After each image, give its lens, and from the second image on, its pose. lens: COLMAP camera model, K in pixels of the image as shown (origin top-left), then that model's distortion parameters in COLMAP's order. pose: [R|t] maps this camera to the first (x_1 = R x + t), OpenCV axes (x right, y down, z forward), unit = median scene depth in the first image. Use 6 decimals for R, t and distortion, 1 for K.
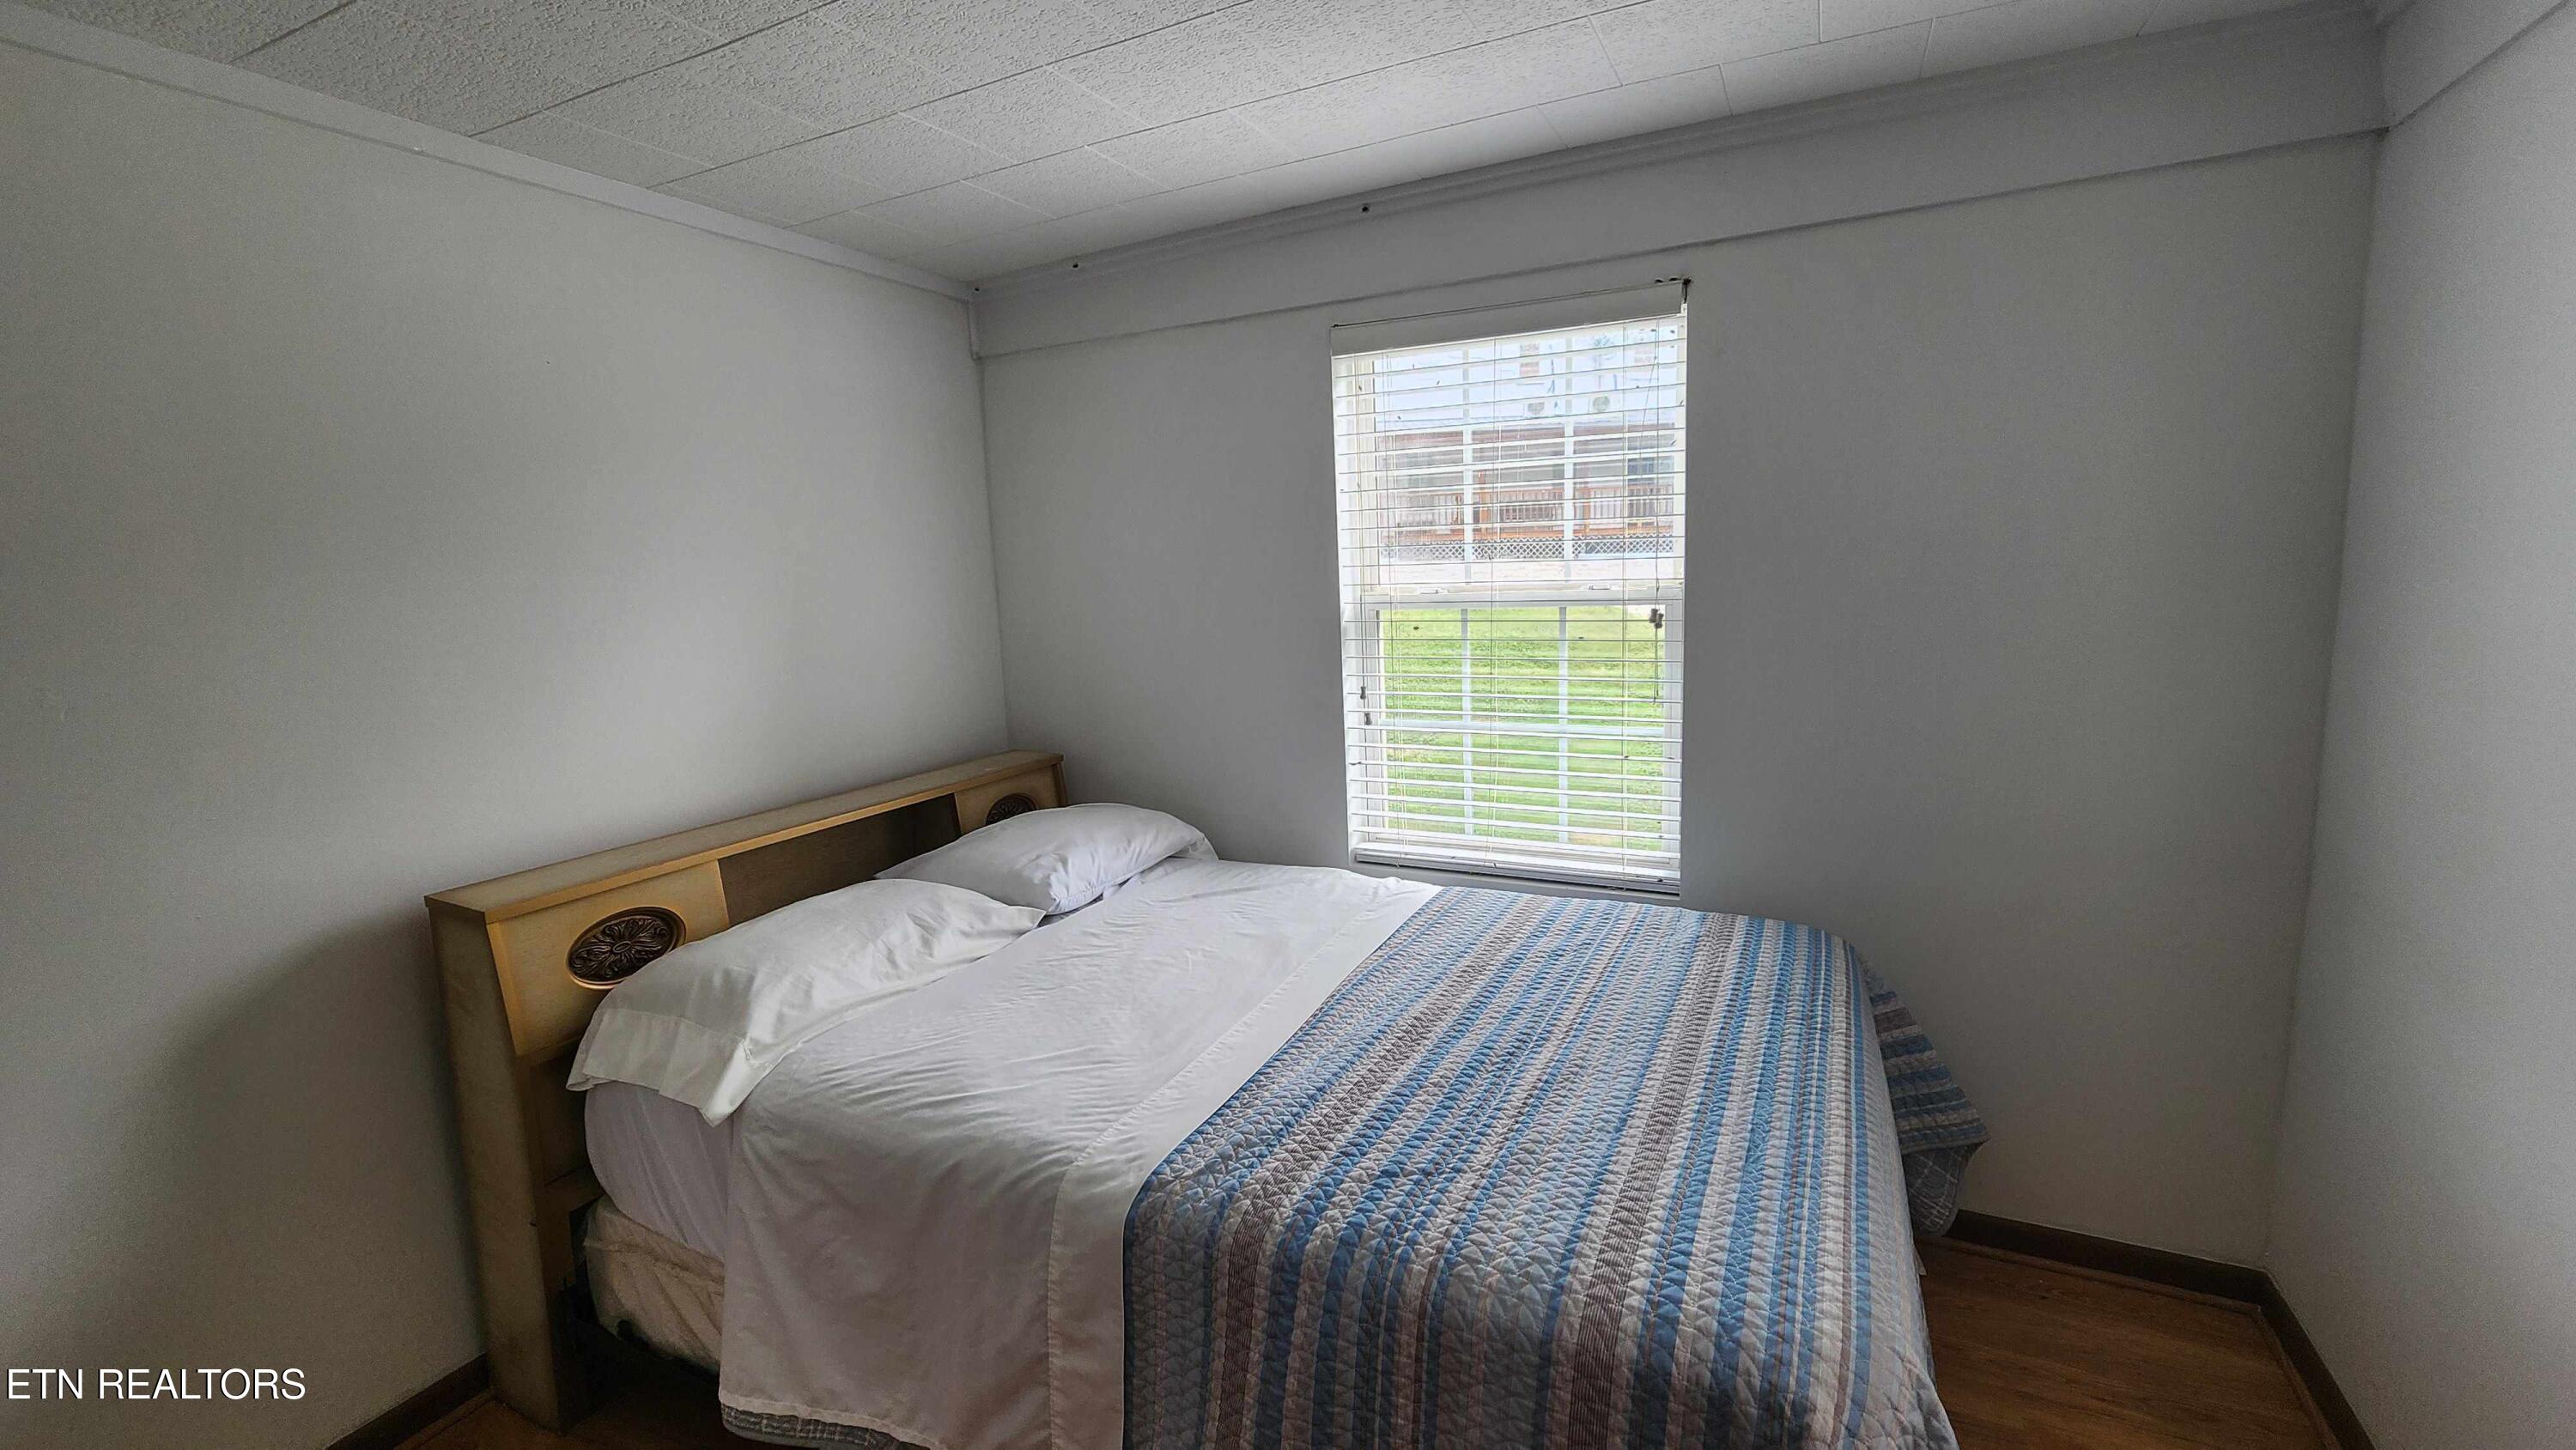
lens RADIAL K [[1057.7, 0, 1287.6], [0, 1057.7, 723.4], [0, 0, 1]] dist [0.000718, 0.000130]
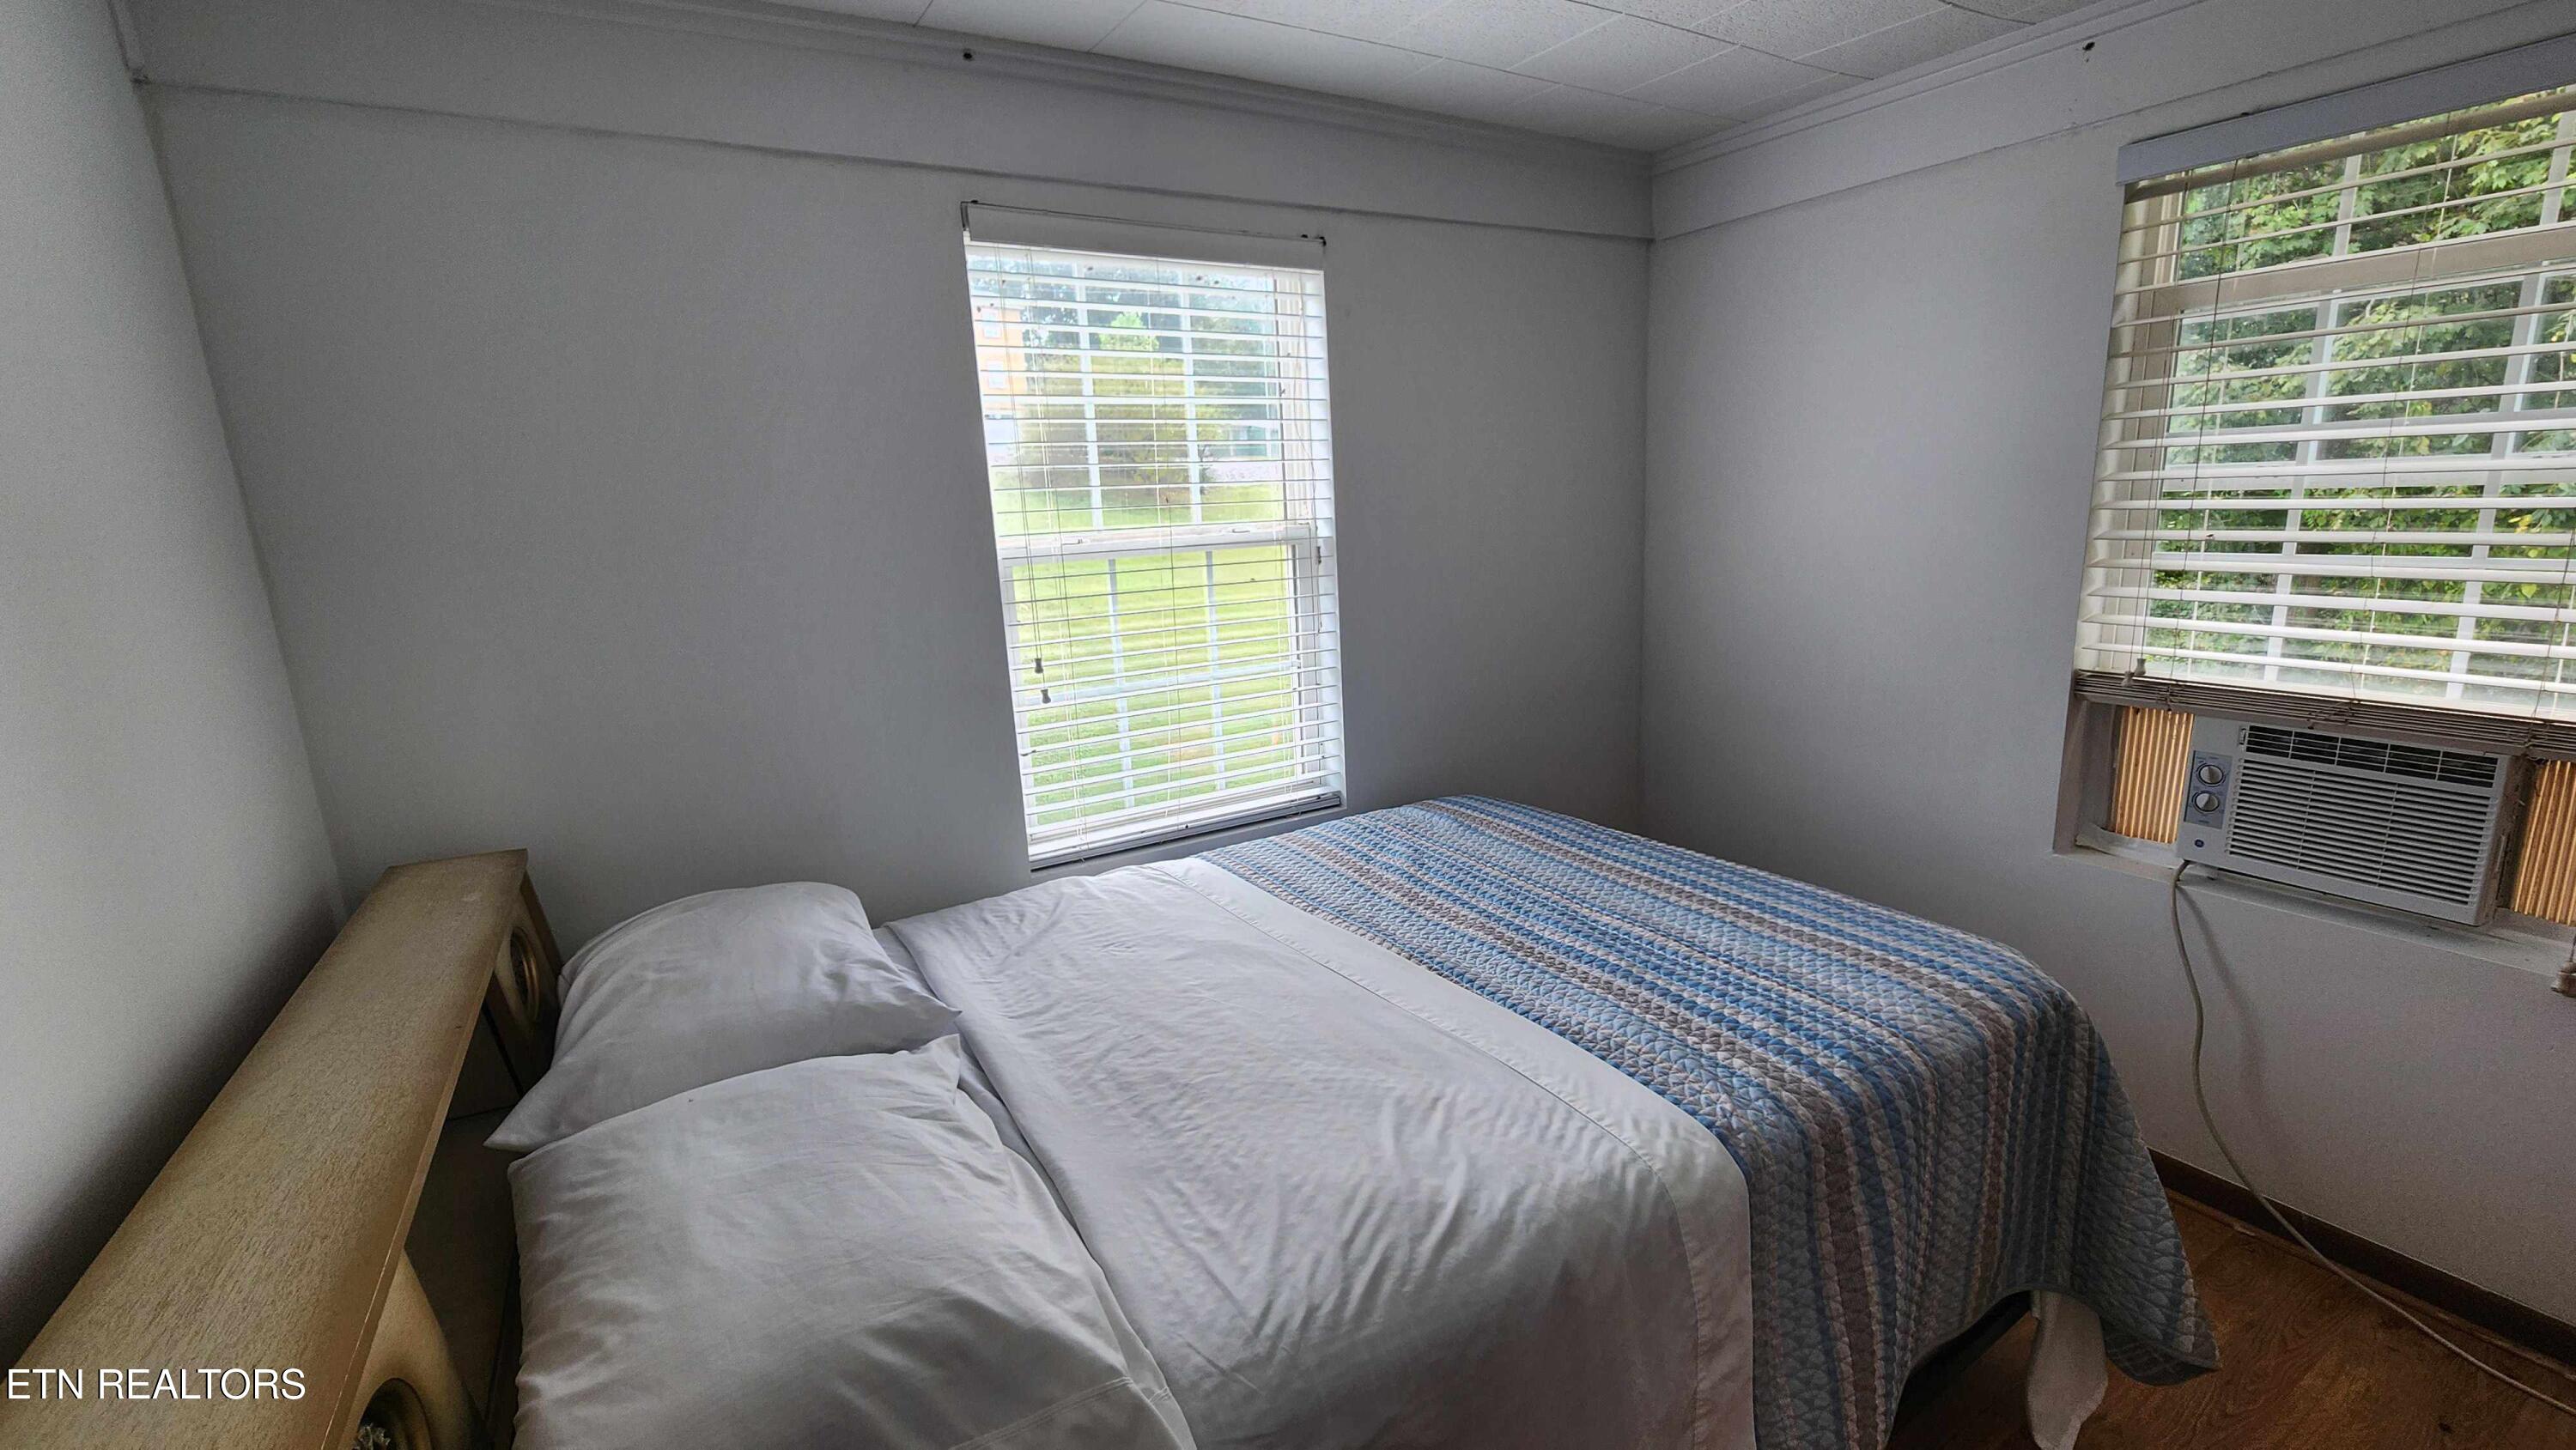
lens RADIAL K [[1057.7, 0, 1293.1], [0, 1057.7, 732.3], [0, 0, 1]] dist [0.000718, 0.000130]
pose [[0.544646, -0.172283, 0.820779, -0.613932], [0.150615, 0.982854, 0.106360, -0.043093], [-0.825031, 0.065693, 0.561257, 0.448221]]
